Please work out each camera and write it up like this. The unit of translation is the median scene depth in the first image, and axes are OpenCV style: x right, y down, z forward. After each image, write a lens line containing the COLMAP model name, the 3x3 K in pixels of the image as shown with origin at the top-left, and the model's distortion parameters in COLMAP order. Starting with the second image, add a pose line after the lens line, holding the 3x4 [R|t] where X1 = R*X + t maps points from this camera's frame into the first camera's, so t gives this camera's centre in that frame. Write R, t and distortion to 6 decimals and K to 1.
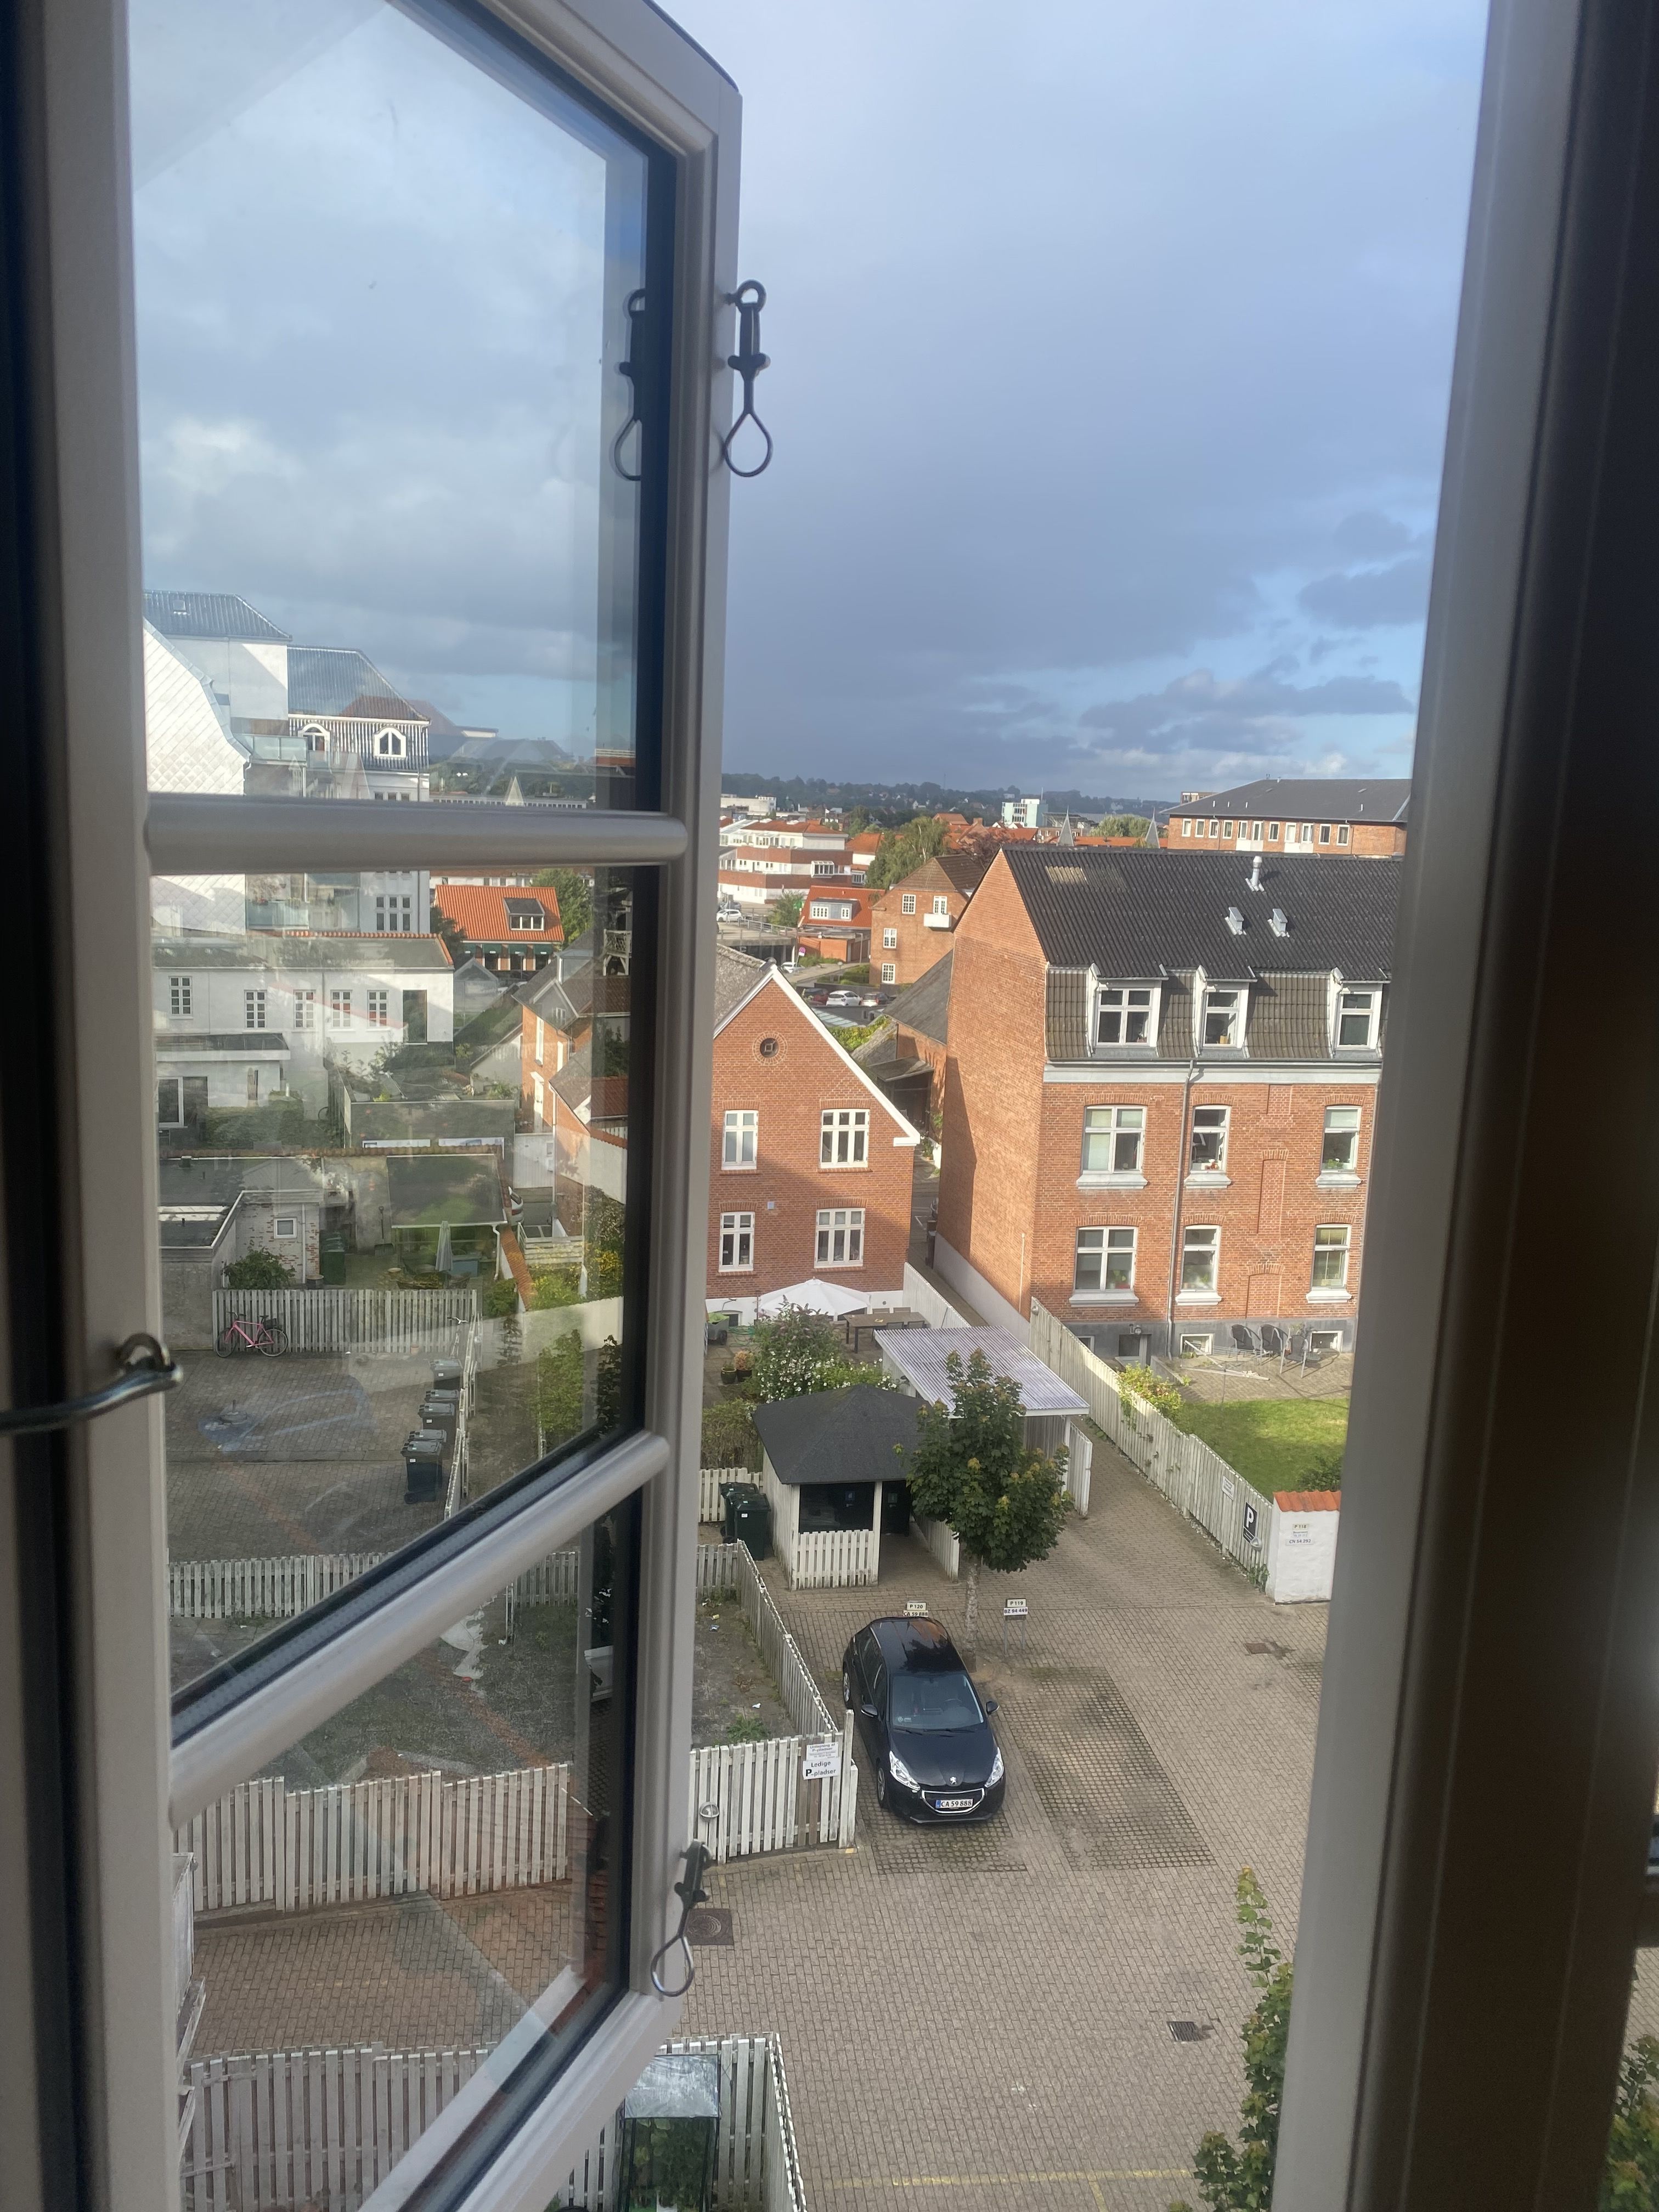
lens RADIAL K [[1707.5, 0, 828.9], [0, 1707.5, 1095.9], [0, 0, 1]] dist [-0.000152, -0.000033]
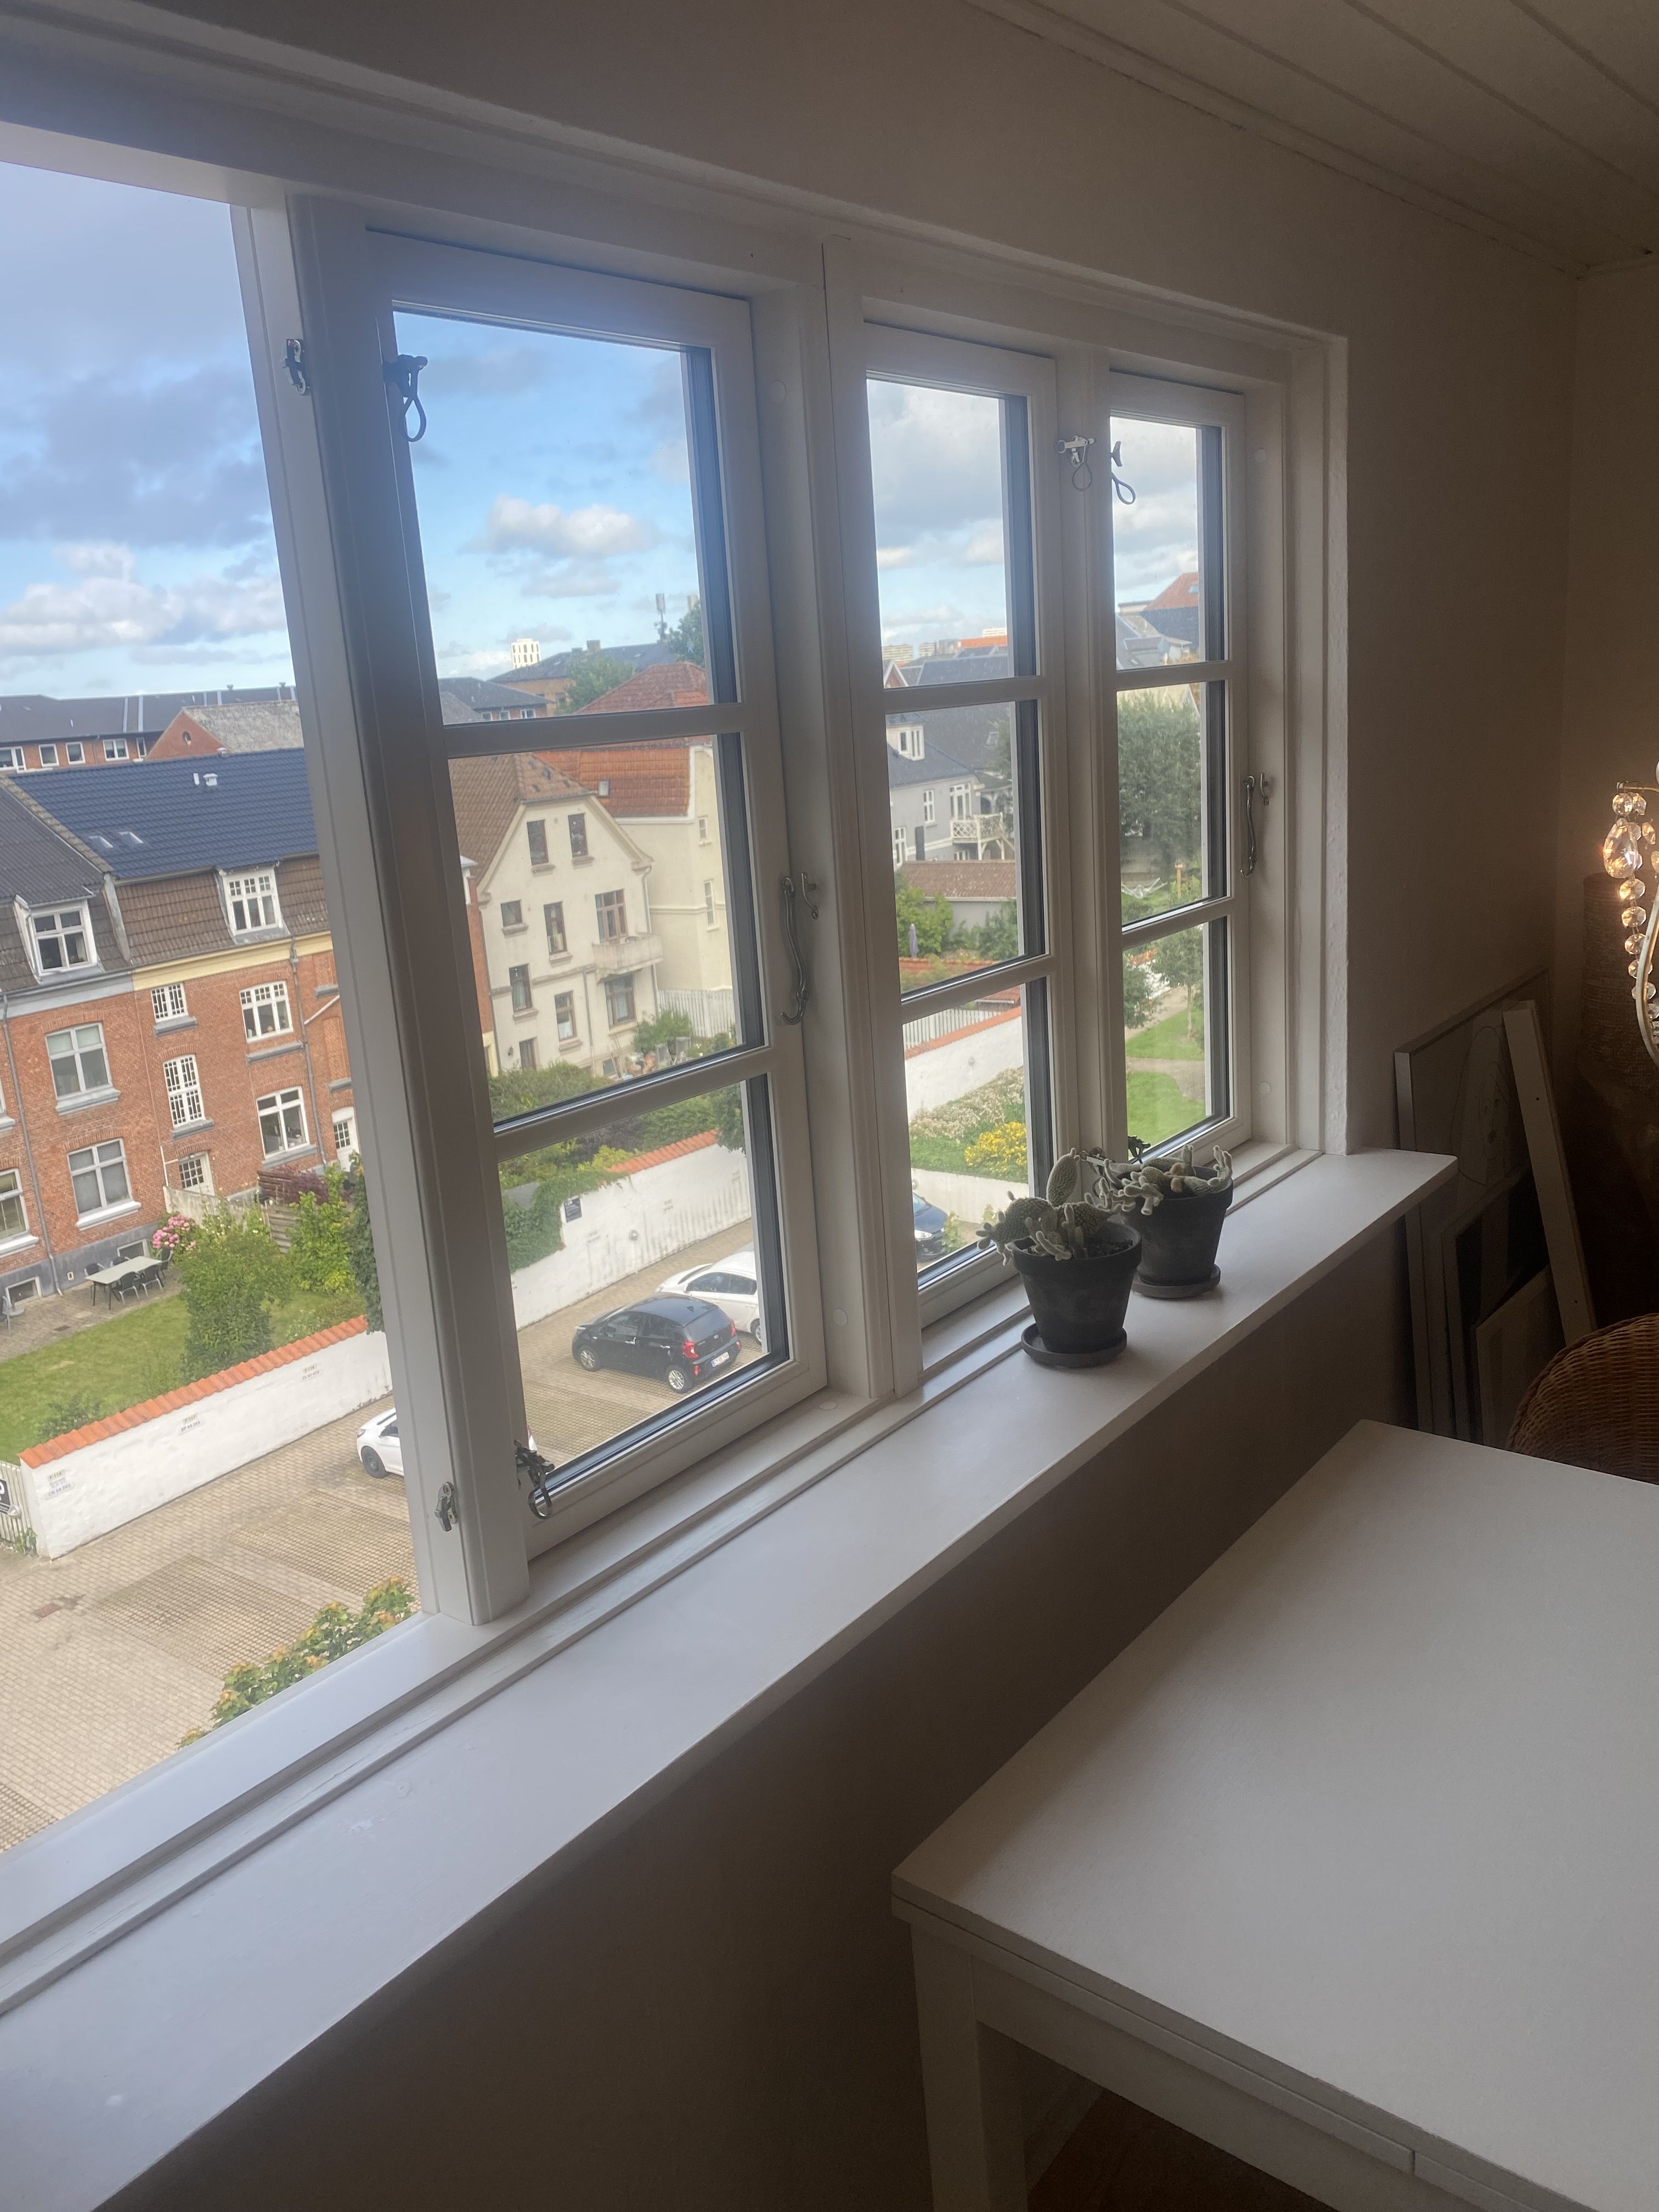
lens RADIAL K [[1707.5, 0, 825.5], [0, 1707.5, 1111.0], [0, 0, 1]] dist [-0.000152, -0.000033]
pose [[0.664433, -0.252557, 0.703380, -0.270944], [0.212305, 0.966180, 0.146369, 0.000135], [-0.716558, 0.052079, 0.695581, -0.040938]]
